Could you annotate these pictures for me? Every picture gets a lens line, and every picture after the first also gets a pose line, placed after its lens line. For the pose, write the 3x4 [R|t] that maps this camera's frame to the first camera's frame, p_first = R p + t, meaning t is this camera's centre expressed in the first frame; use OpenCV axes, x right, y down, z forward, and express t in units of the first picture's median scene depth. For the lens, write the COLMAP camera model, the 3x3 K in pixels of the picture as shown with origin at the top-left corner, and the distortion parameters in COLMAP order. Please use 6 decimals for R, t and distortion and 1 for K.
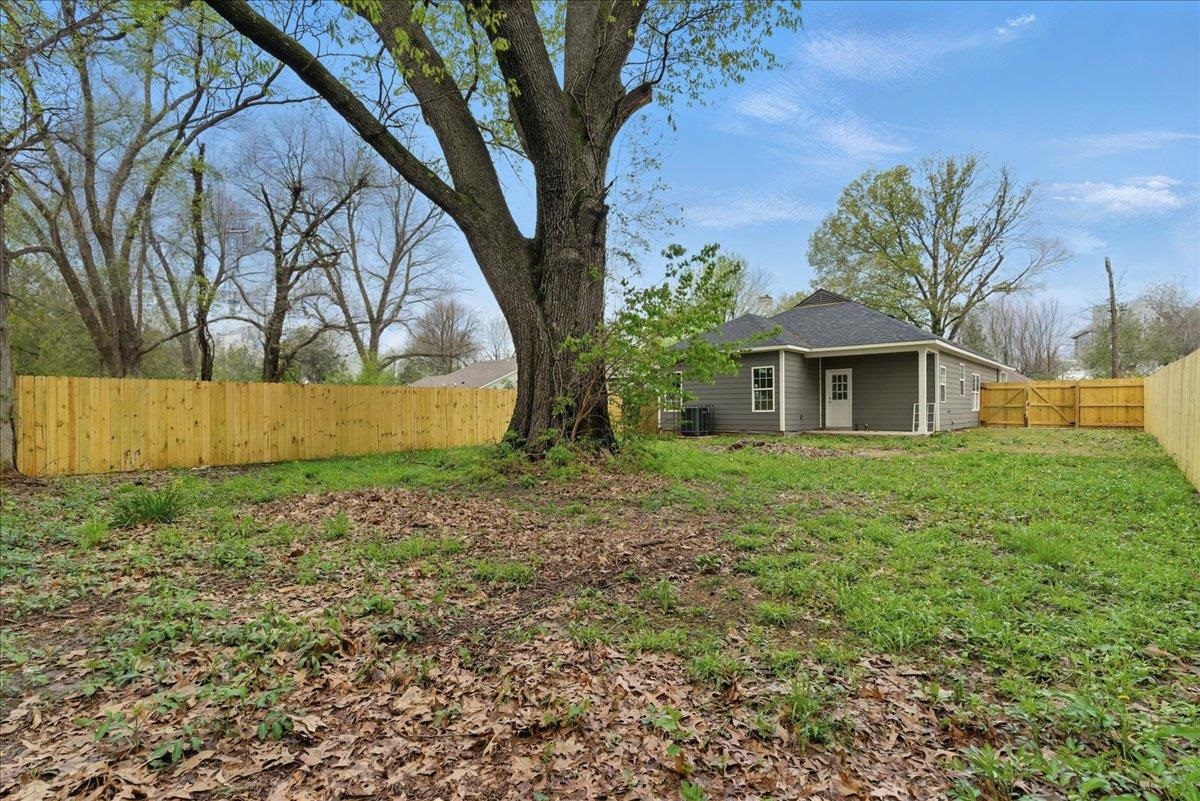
lens RADIAL K [[548.1, 0, 601.1], [0, 548.1, 408.6], [0, 0, 1]] dist [-0.001324, -0.000161]
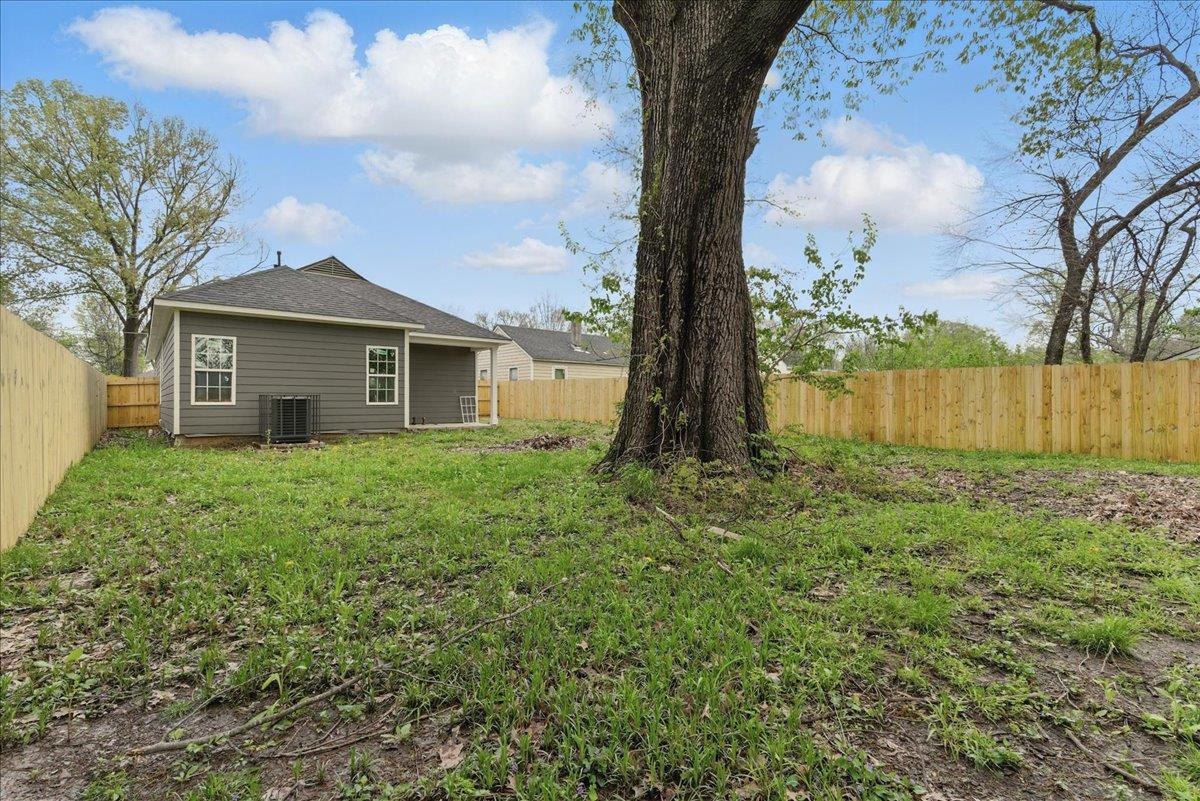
lens RADIAL K [[548.5, 0, 591.8], [0, 548.5, 400.1], [0, 0, 1]] dist [-0.001404, -0.000429]
pose [[0.132467, 0.008264, 0.991153, -0.378968], [-0.002159, 0.999965, -0.008049, 0.004909], [-0.991185, -0.001073, 0.132481, 0.512886]]
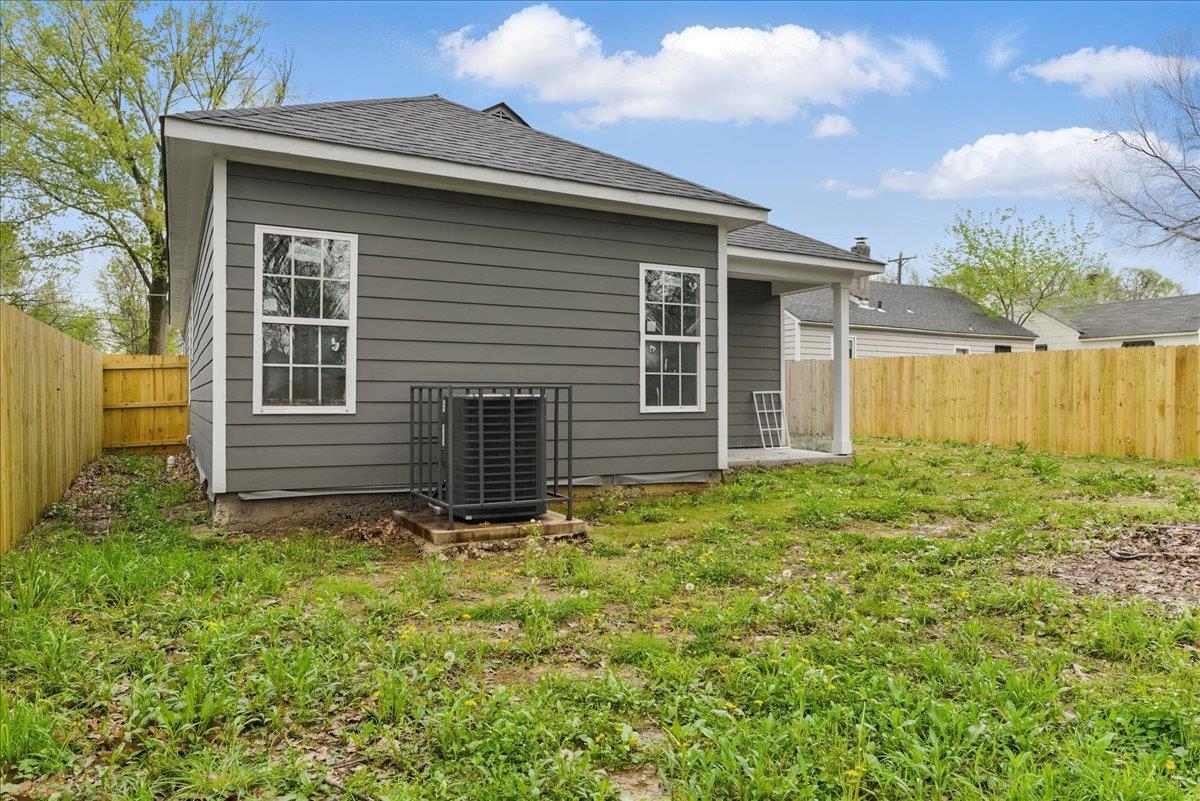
lens RADIAL K [[780.4, 0, 594.3], [0, 780.4, 396.9], [0, 0, 1]] dist [-0.028672, 0.001601]
pose [[0.318054, 0.007553, 0.948042, -0.121267], [-0.005743, 0.999965, -0.006040, 0.000778], [-0.948055, -0.003524, 0.318087, 0.771479]]
